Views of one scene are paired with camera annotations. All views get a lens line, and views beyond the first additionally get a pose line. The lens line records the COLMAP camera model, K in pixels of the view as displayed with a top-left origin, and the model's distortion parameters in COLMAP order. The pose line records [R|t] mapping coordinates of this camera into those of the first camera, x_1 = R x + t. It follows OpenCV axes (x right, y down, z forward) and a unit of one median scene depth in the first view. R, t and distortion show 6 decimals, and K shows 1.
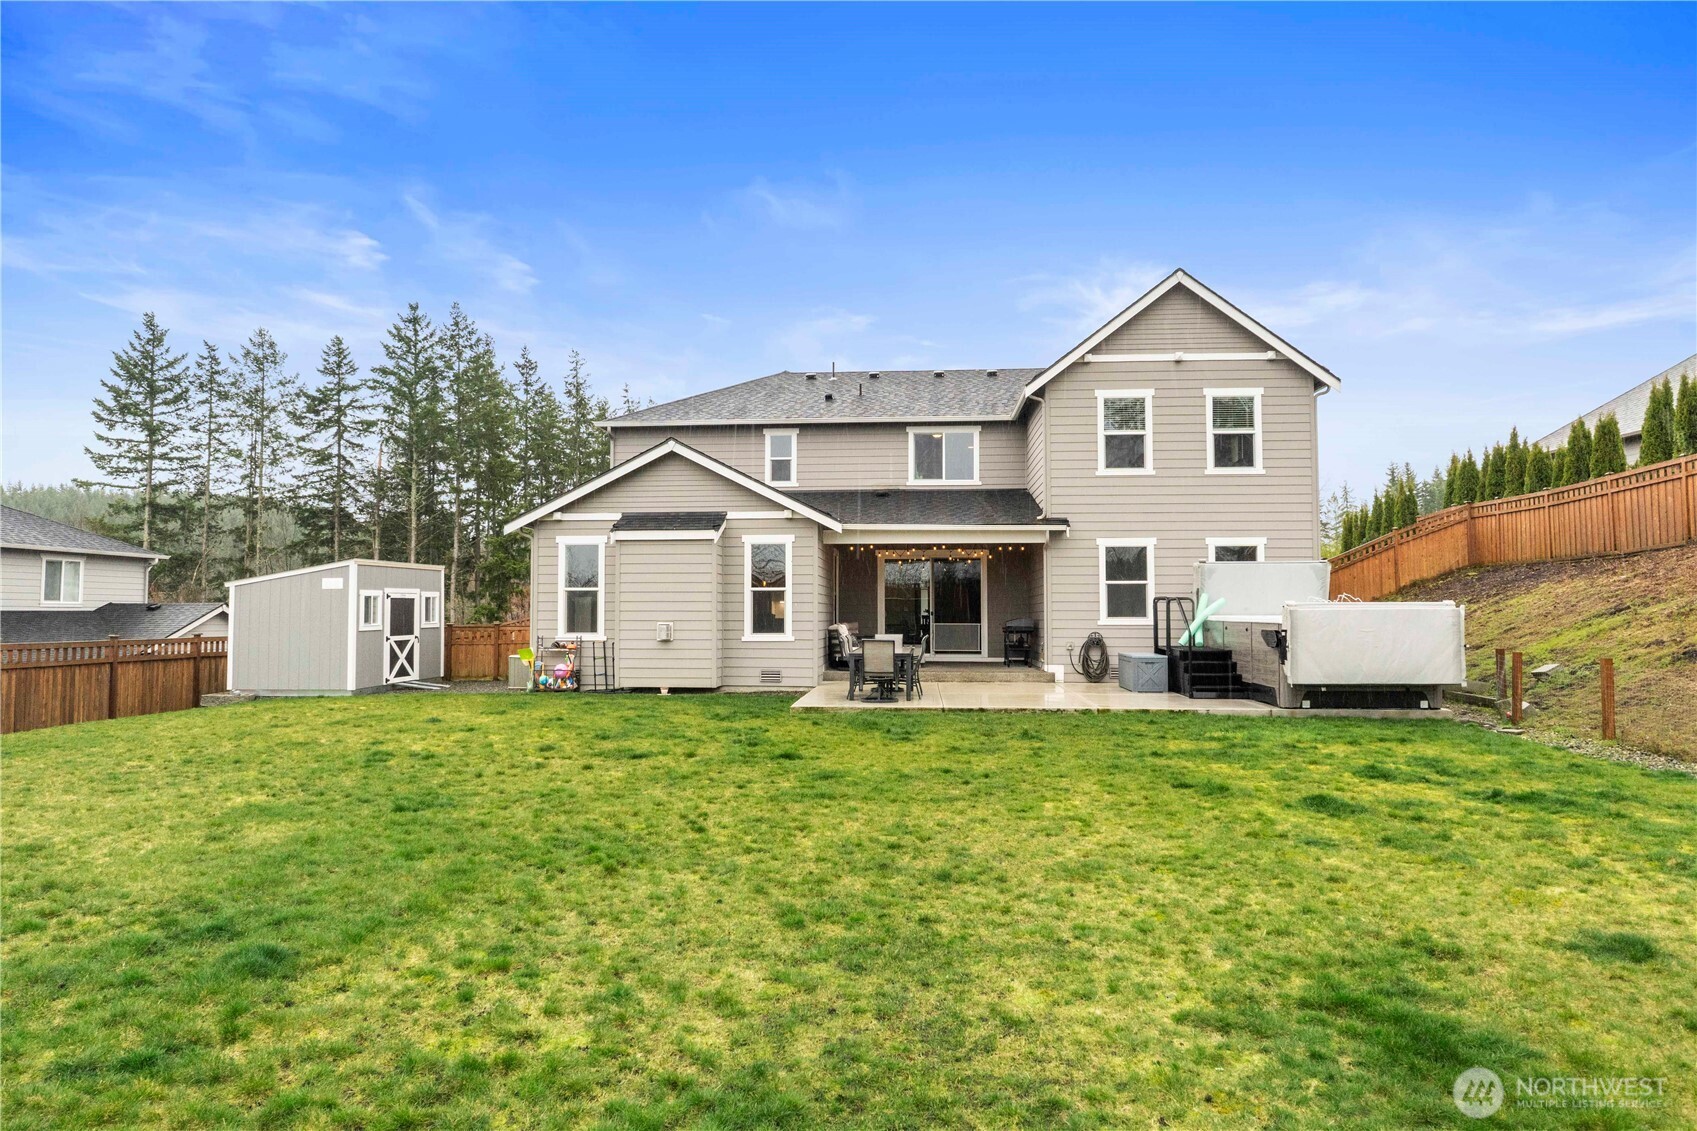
lens RADIAL K [[986.6, 0, 848.5], [0, 986.6, 565.5], [0, 0, 1]] dist [-0.000392, -0.022708]
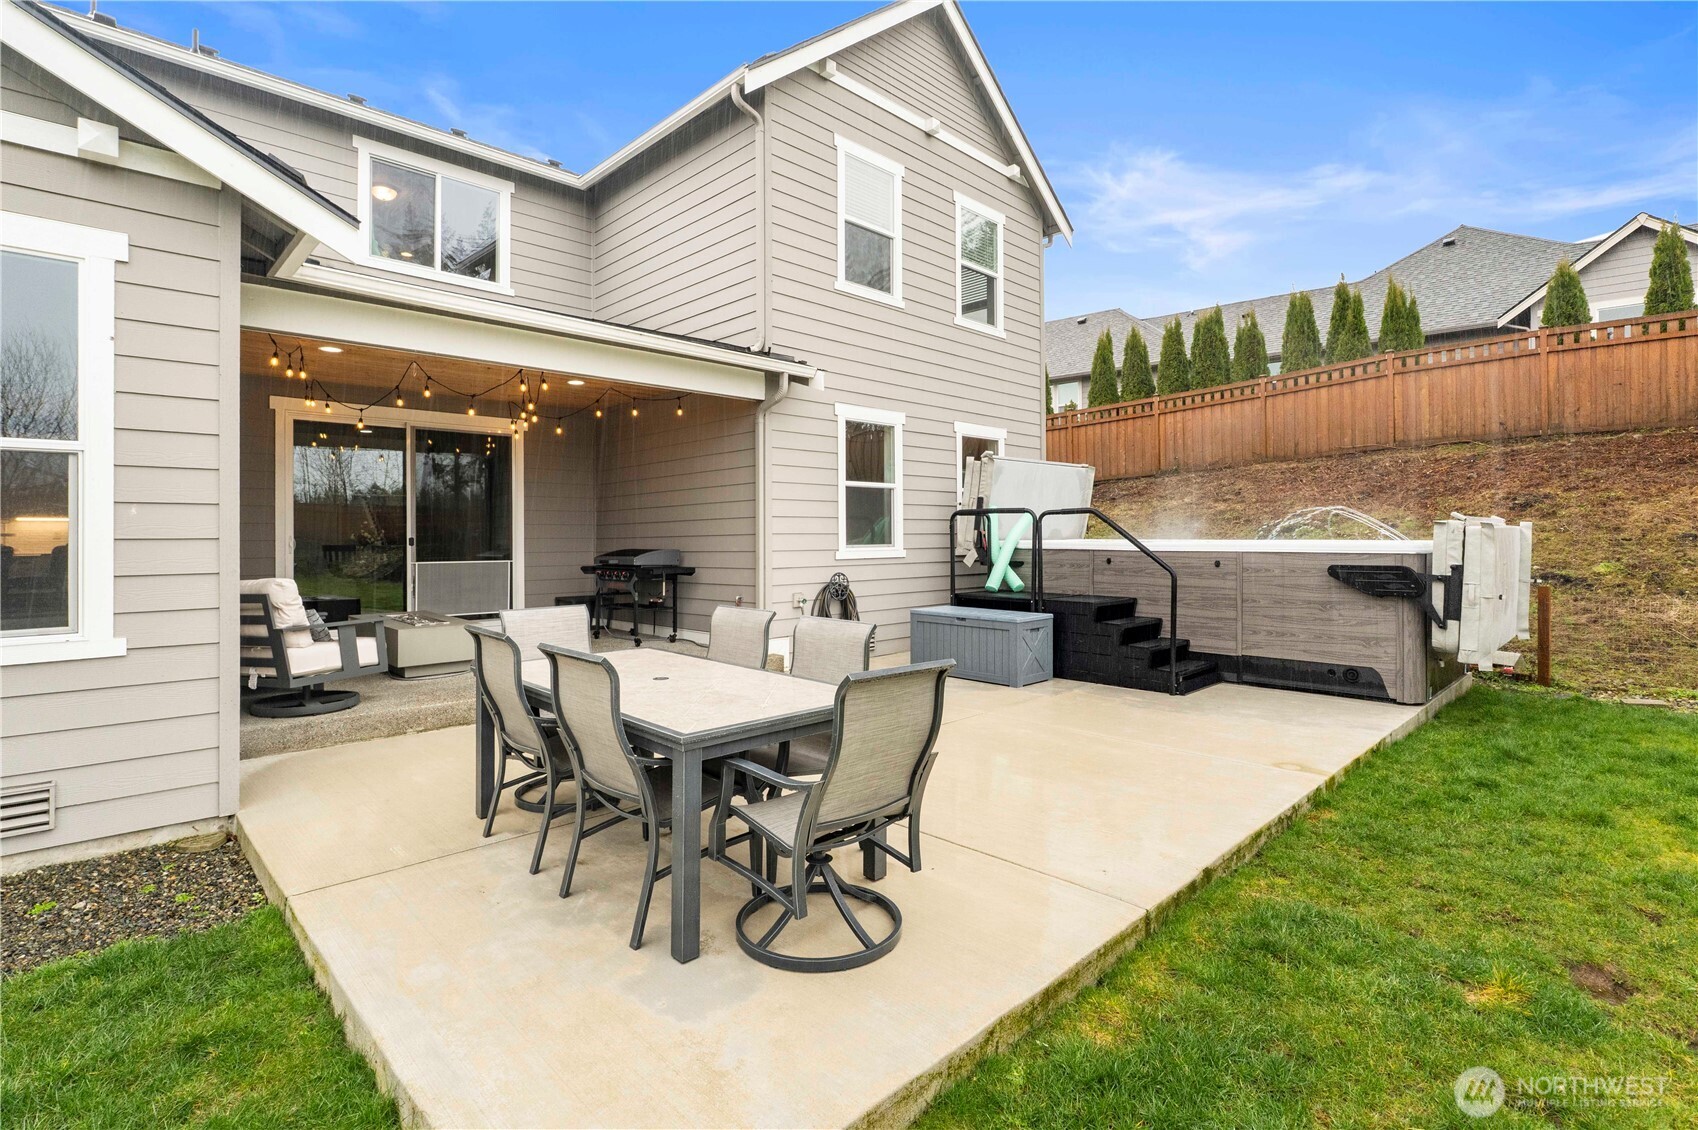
lens RADIAL K [[817.8, 0, 853.0], [0, 817.8, 528.0], [0, 0, 1]] dist [-0.000332, -0.000038]
pose [[0.663197, 0.003688, 0.748436, -0.082457], [-0.026654, 0.999470, 0.018693, 0.032793], [-0.747970, -0.032346, 0.662943, 0.667417]]
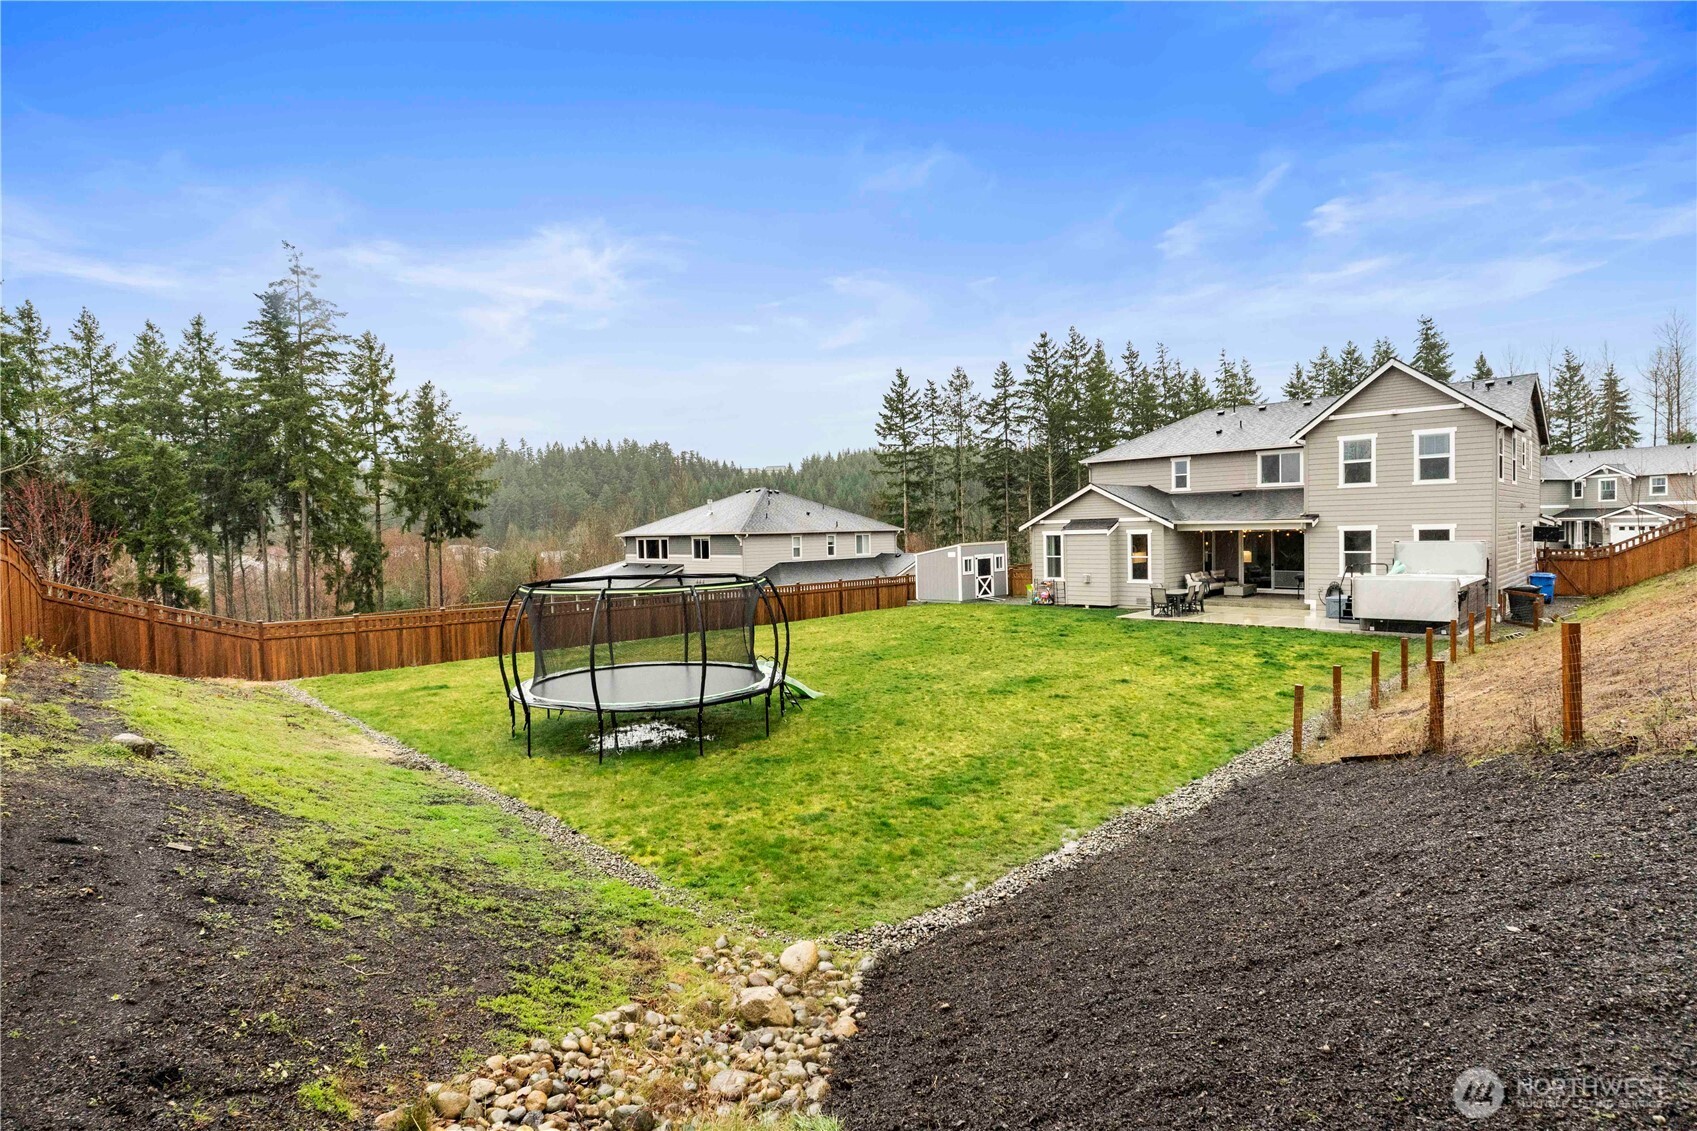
lens RADIAL K [[879.7, 0, 848.5], [0, 879.7, 565.5], [0, 0, 1]] dist [0.002967, 0.000331]
pose [[0.761156, 0.009513, -0.648500, 0.574922], [0.053594, 0.995550, 0.077508, -0.118253], [0.646351, -0.093751, 0.757259, -0.660540]]
